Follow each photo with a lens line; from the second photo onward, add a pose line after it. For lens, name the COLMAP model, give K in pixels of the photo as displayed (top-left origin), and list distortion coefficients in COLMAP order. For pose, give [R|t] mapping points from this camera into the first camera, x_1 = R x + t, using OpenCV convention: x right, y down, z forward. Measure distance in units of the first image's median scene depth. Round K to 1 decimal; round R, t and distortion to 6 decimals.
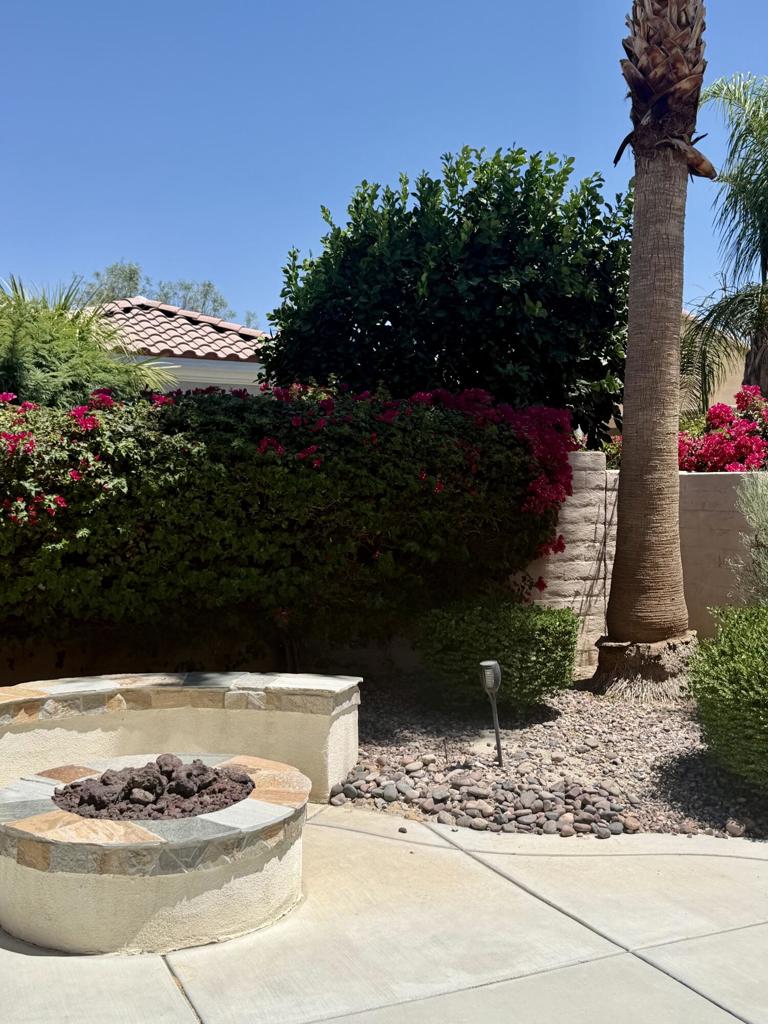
lens RADIAL K [[1039.2, 0, 386.0], [0, 1039.2, 516.8], [0, 0, 1]] dist [0.173689, -0.396535]
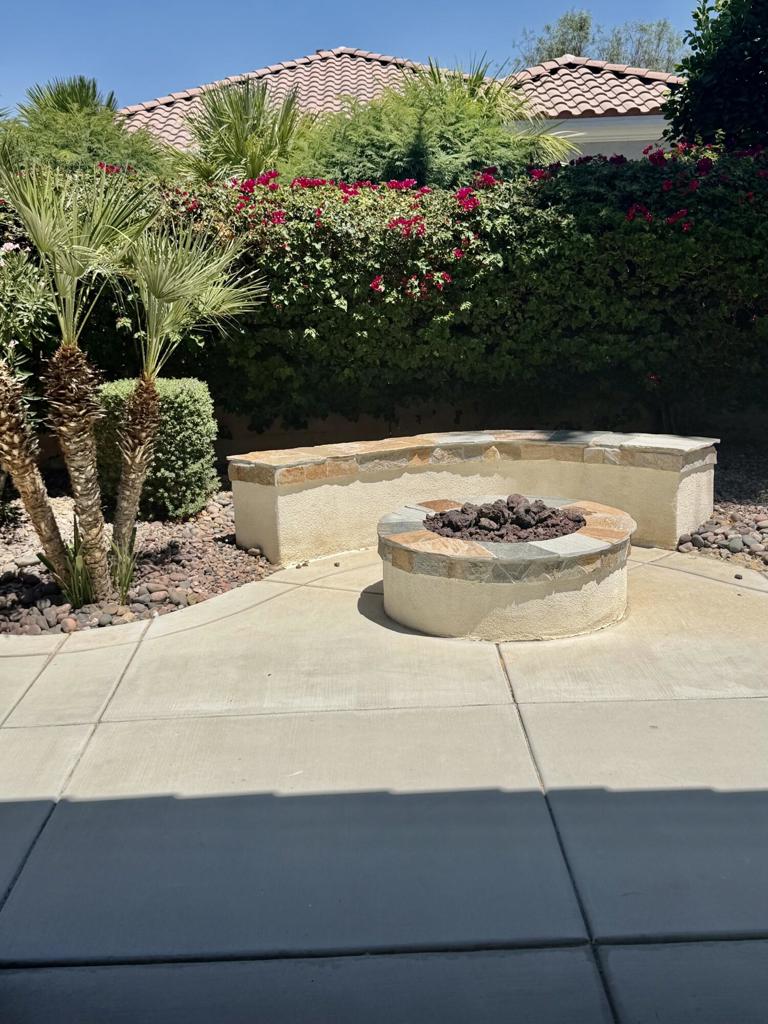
lens RADIAL K [[1039.2, 0, 386.0], [0, 1039.2, 516.8], [0, 0, 1]] dist [0.173689, -0.396535]
pose [[0.908144, 0.059415, -0.414419, 0.116878], [0.032363, 0.976954, 0.210983, -0.003301], [0.417404, -0.205015, 0.885292, -0.089714]]
